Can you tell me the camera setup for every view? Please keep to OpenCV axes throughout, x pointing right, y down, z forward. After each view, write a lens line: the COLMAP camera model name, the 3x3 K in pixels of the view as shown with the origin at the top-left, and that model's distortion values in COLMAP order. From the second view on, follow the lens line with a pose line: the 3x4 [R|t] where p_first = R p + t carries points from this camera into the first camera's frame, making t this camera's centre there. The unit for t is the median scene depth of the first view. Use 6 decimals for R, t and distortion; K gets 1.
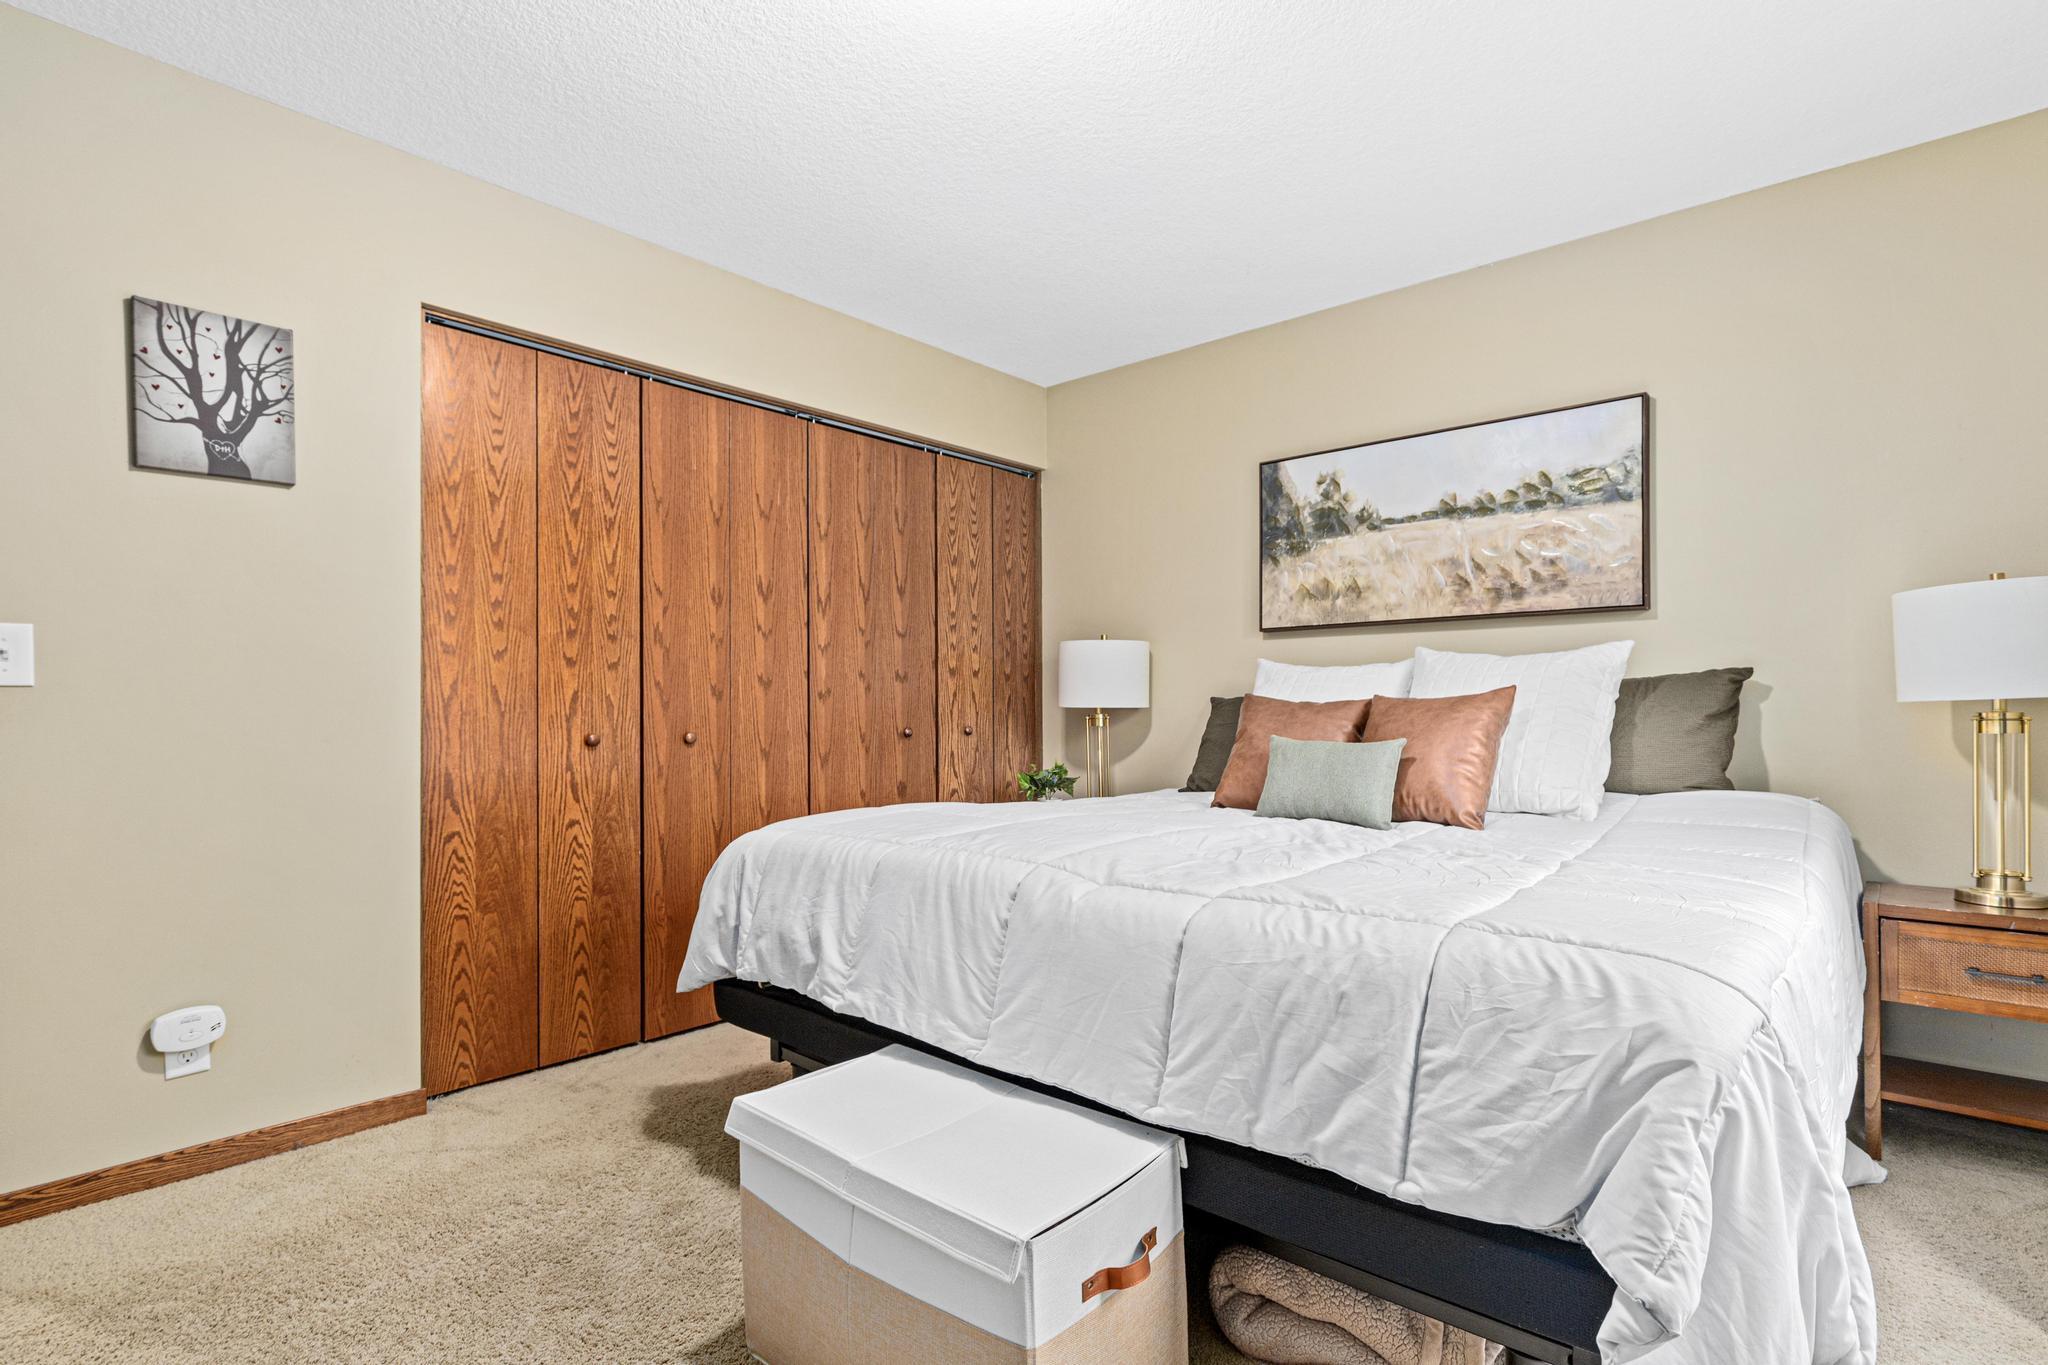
lens RADIAL K [[989.4, 0, 1023.4], [0, 989.4, 699.9], [0, 0, 1]] dist [0.000897, 0.000147]
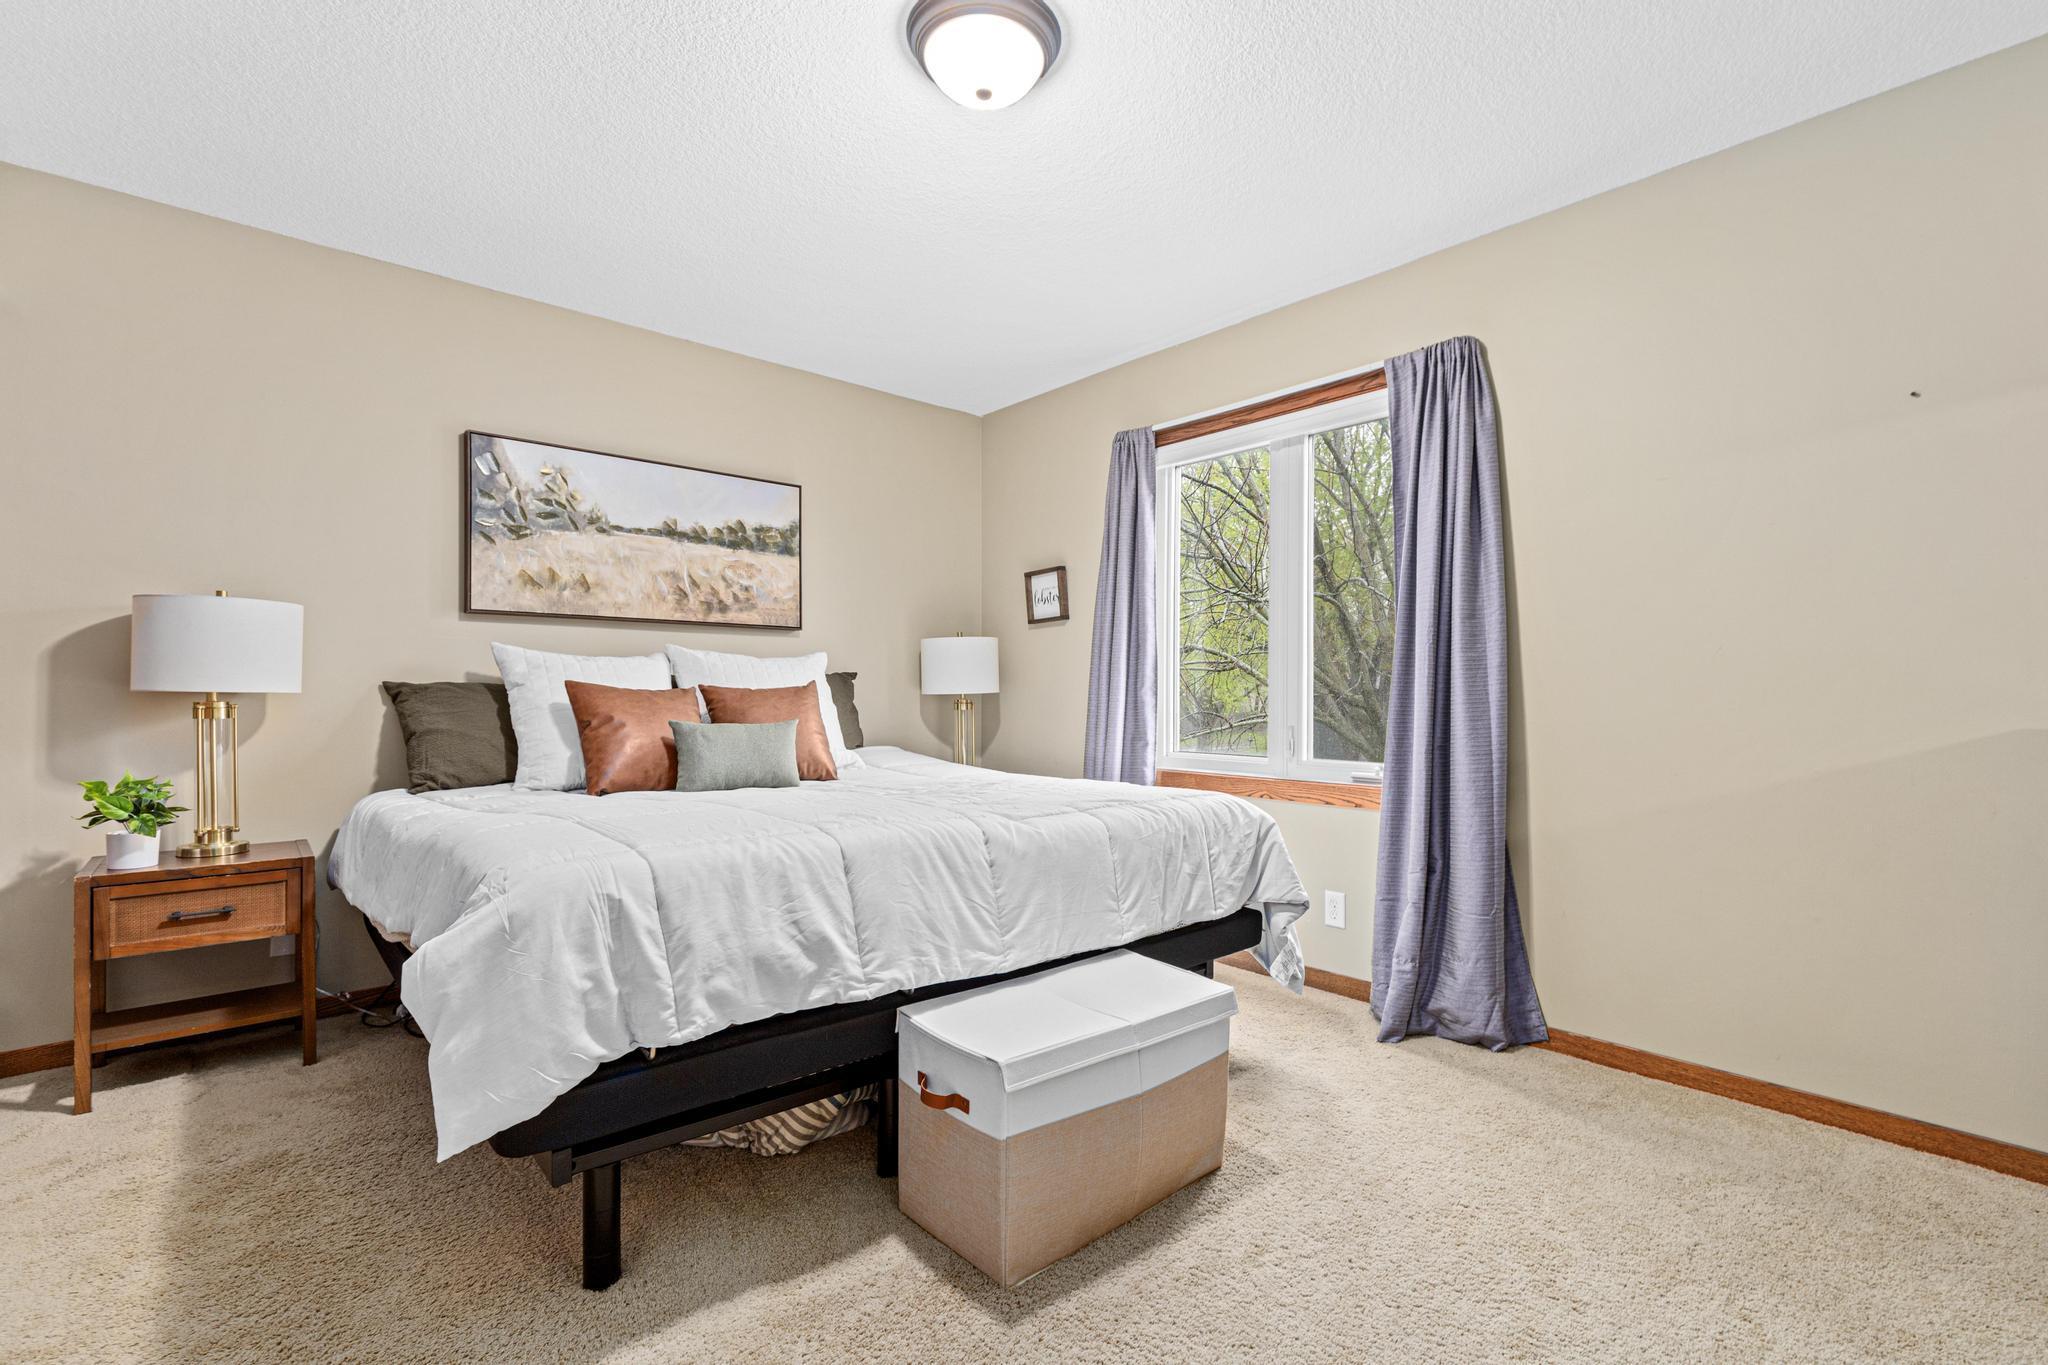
lens RADIAL K [[930.7, 0, 1023.2], [0, 930.7, 686.0], [0, 0, 1]] dist [0.004821, 0.000139]
pose [[0.133455, 0.015454, 0.990934, -0.650752], [-0.013918, 0.999809, -0.013718, 0.006217], [-0.990957, -0.011962, 0.133645, 0.428242]]
